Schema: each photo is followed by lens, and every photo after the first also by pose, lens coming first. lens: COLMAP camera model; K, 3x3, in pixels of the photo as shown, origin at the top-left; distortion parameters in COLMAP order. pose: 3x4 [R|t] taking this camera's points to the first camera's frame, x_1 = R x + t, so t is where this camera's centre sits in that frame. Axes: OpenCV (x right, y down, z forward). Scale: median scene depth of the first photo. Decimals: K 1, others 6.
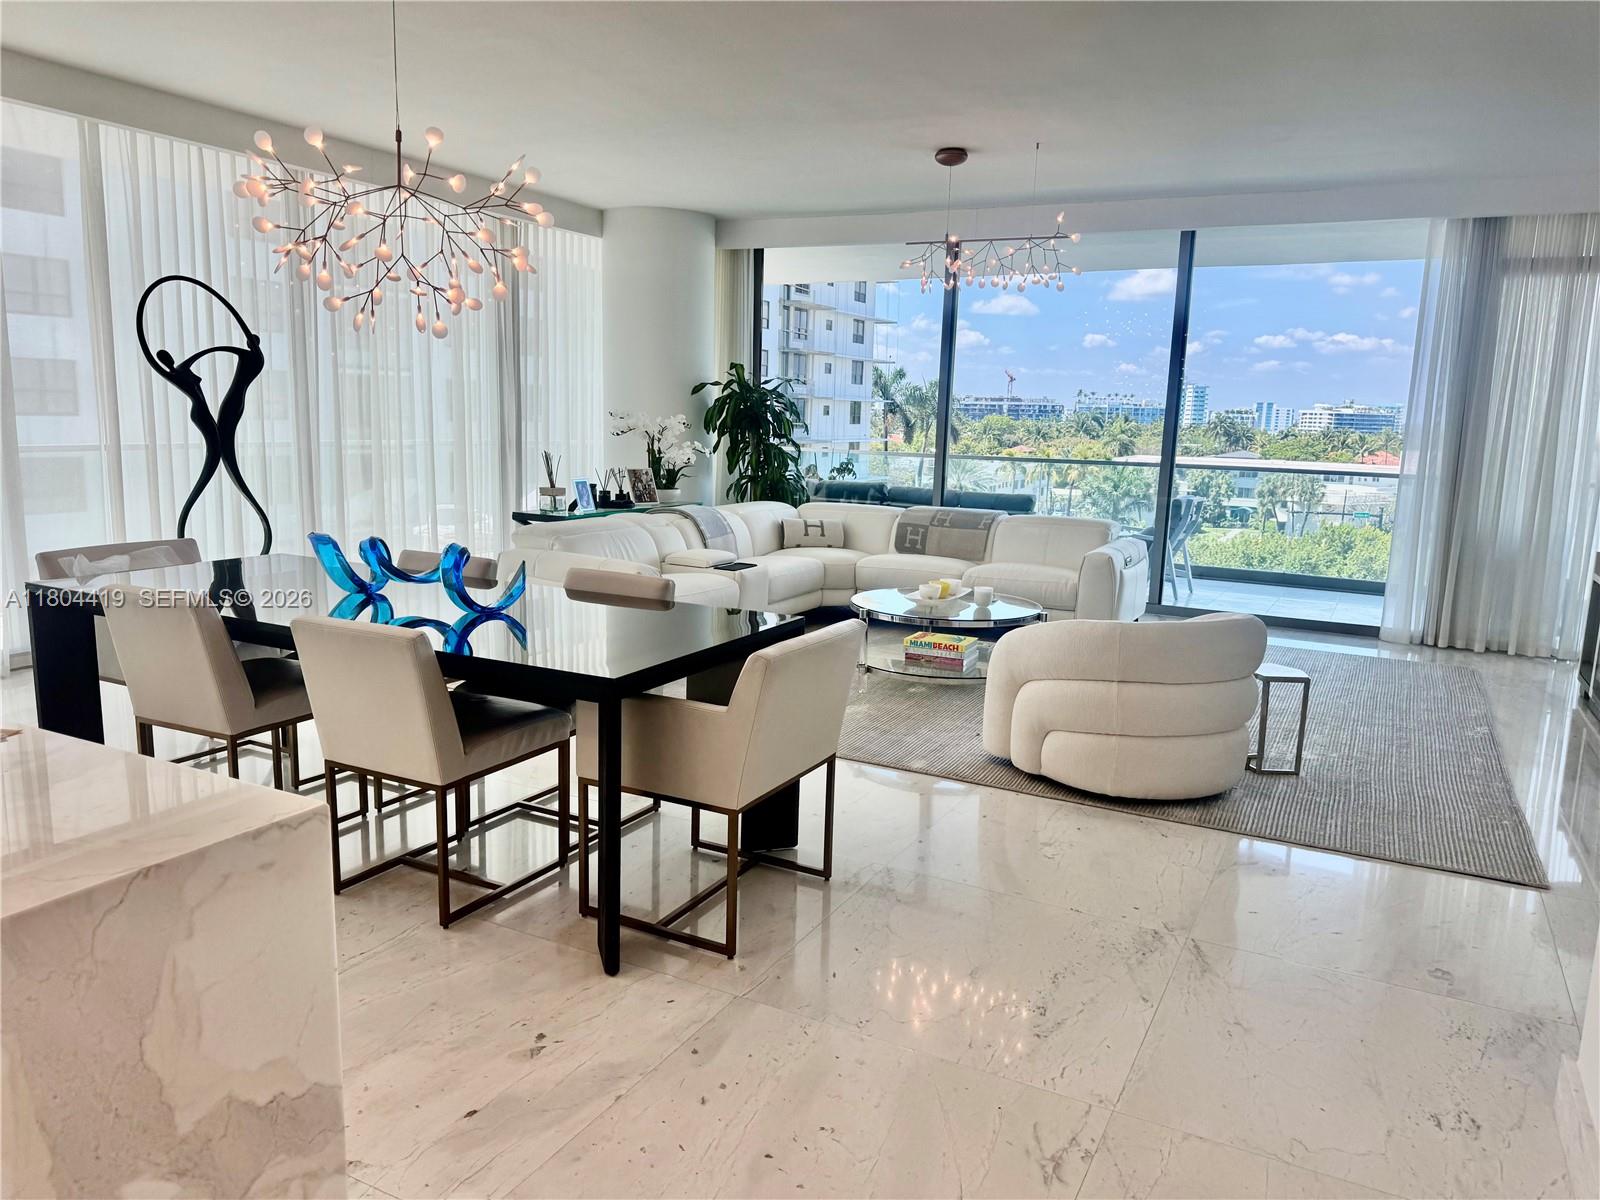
lens RADIAL K [[1113.8, 0, 823.4], [0, 1113.8, 592.4], [0, 0, 1]] dist [0.038893, -0.026954]
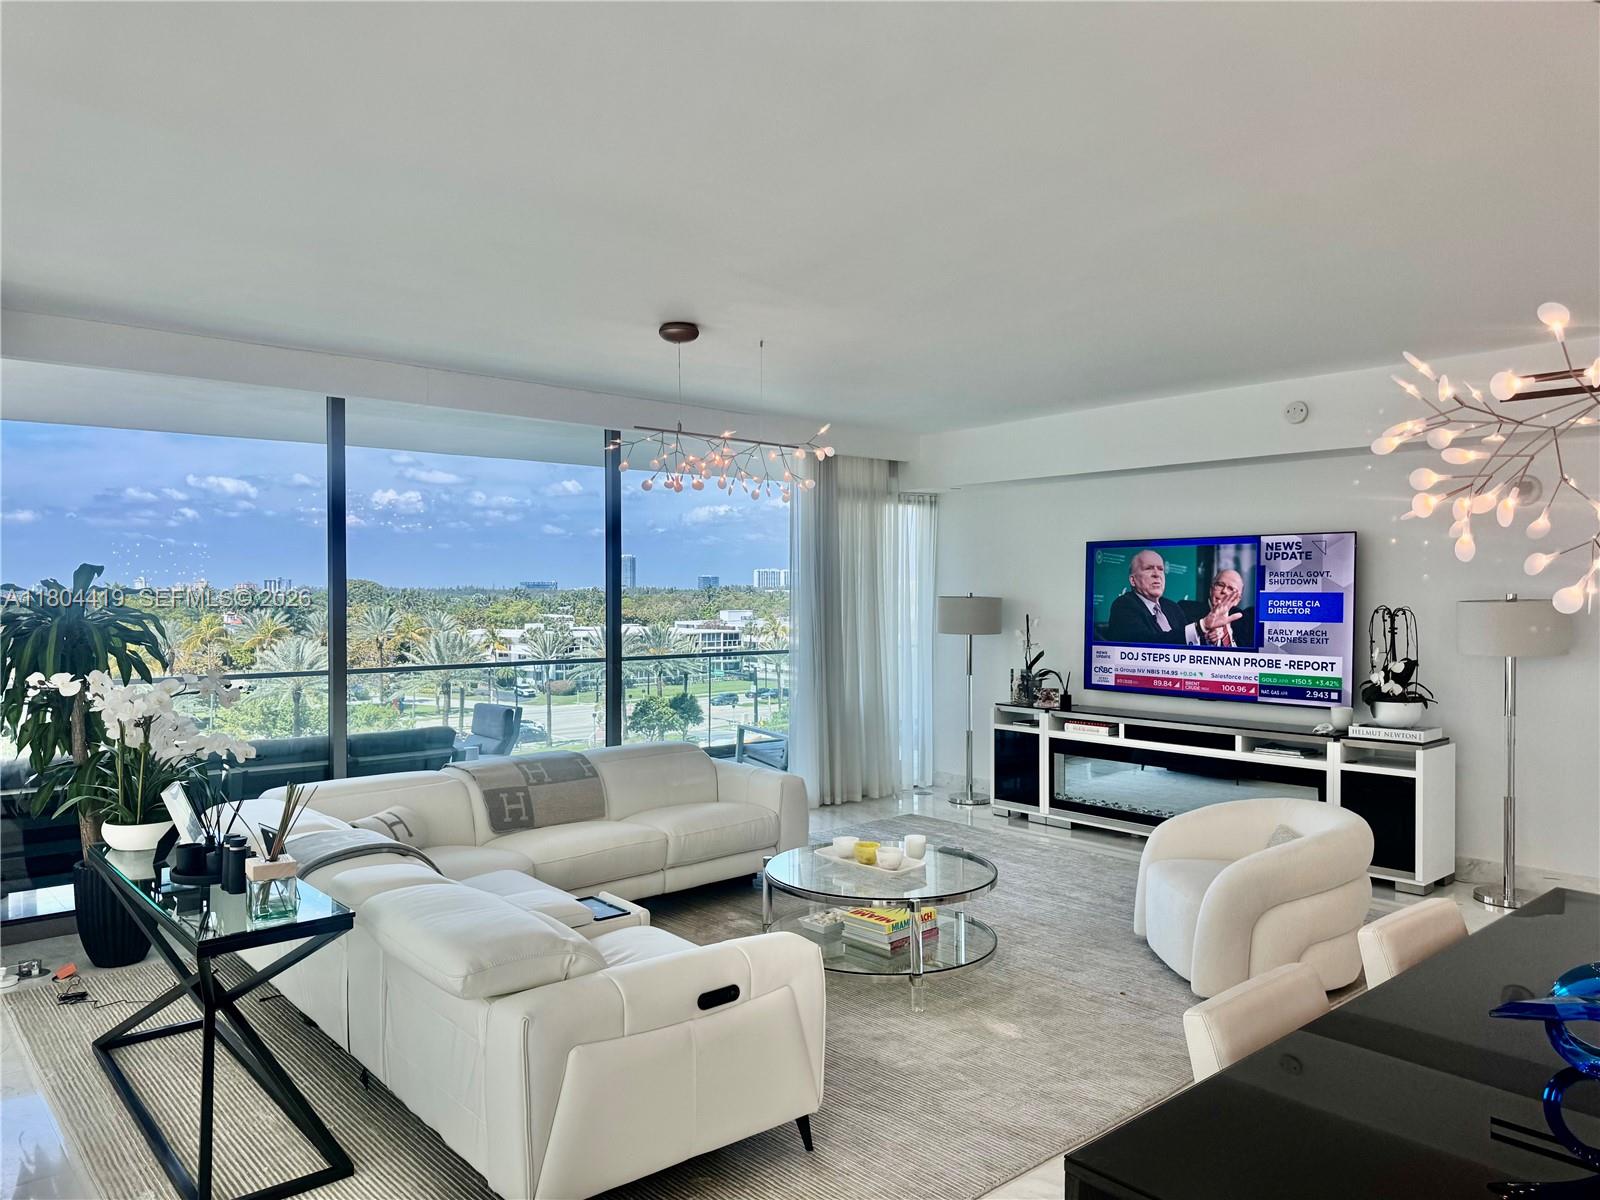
lens RADIAL K [[1113.8, 0, 800.3], [0, 1113.8, 599.9], [0, 0, 1]] dist [0.038893, -0.026954]
pose [[0.370633, -0.038234, 0.927992, -0.550384], [0.160048, 0.986835, -0.023263, -0.143650], [-0.914886, 0.157145, 0.371873, 0.571435]]
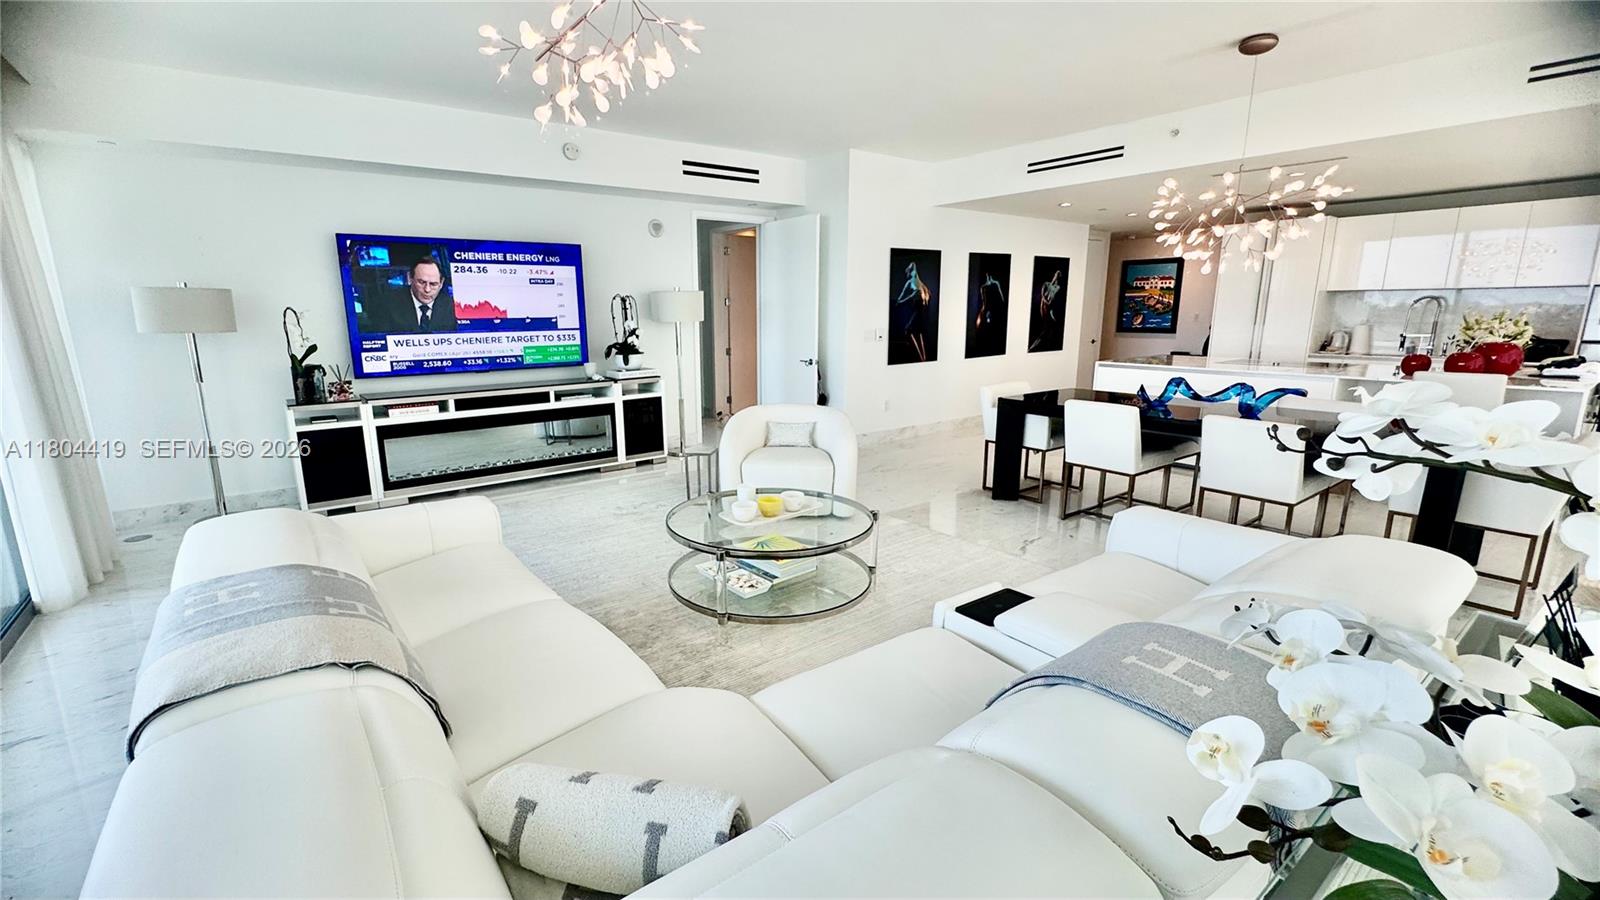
lens RADIAL K [[697.6, 0, 740.0], [0, 697.6, 461.3], [0, 0, 1]] dist [-0.000917, 0.000662]
pose [[-0.886669, -0.121261, 0.446221, -0.082803], [0.058878, 0.927541, 0.369054, -0.207802], [-0.458640, 0.353502, -0.815283, 1.226050]]
